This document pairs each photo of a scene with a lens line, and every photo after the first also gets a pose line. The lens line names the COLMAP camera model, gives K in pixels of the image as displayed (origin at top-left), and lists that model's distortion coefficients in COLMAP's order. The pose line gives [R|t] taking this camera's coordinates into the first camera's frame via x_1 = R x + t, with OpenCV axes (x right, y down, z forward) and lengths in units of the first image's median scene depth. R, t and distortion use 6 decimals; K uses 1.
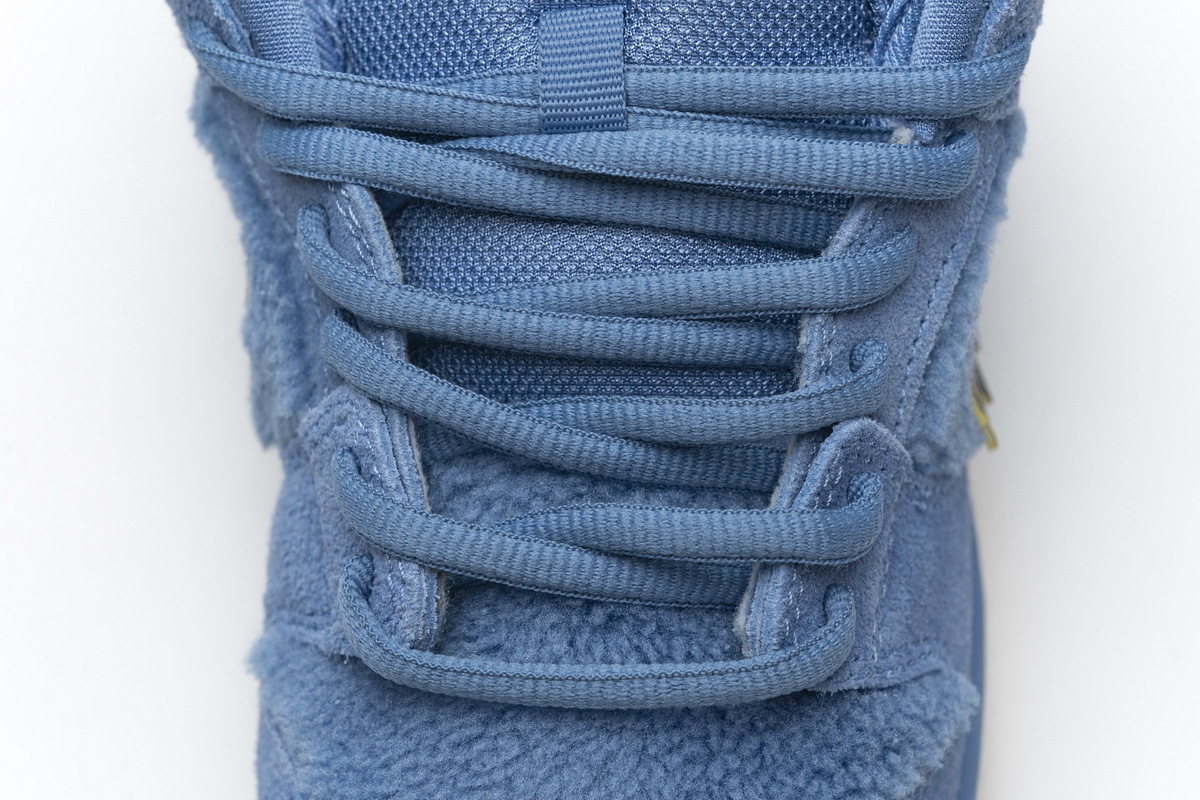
lens RADIAL K [[2420.3, 0, 595.8], [0, 2420.3, 401.3], [0, 0, 1]] dist [0.067230, 0.000000]
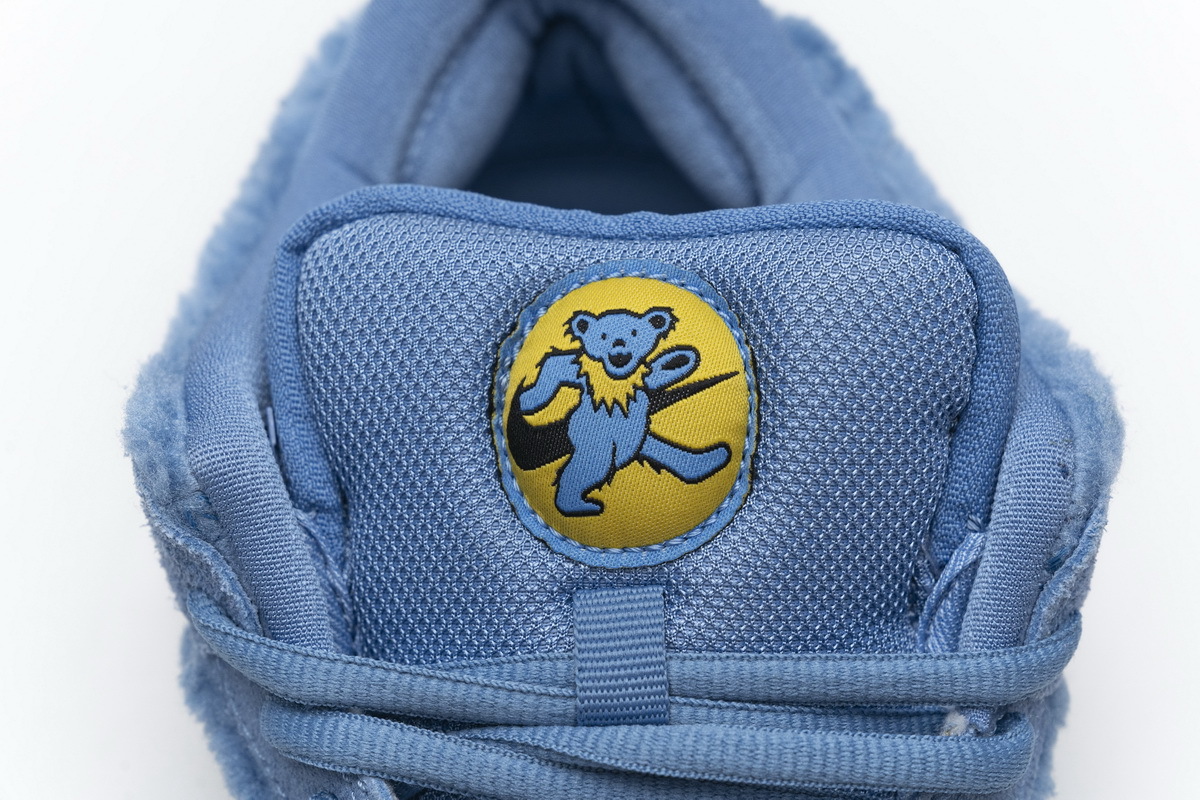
lens RADIAL K [[2420.3, 0, 604.5], [0, 2420.3, 397.2], [0, 0, 1]] dist [0.067230, 0.000000]
pose [[0.996962, 0.006196, 0.077642, -0.084840], [0.003091, 0.992898, -0.118926, -0.124067], [-0.077827, 0.118805, 0.989863, 0.059641]]
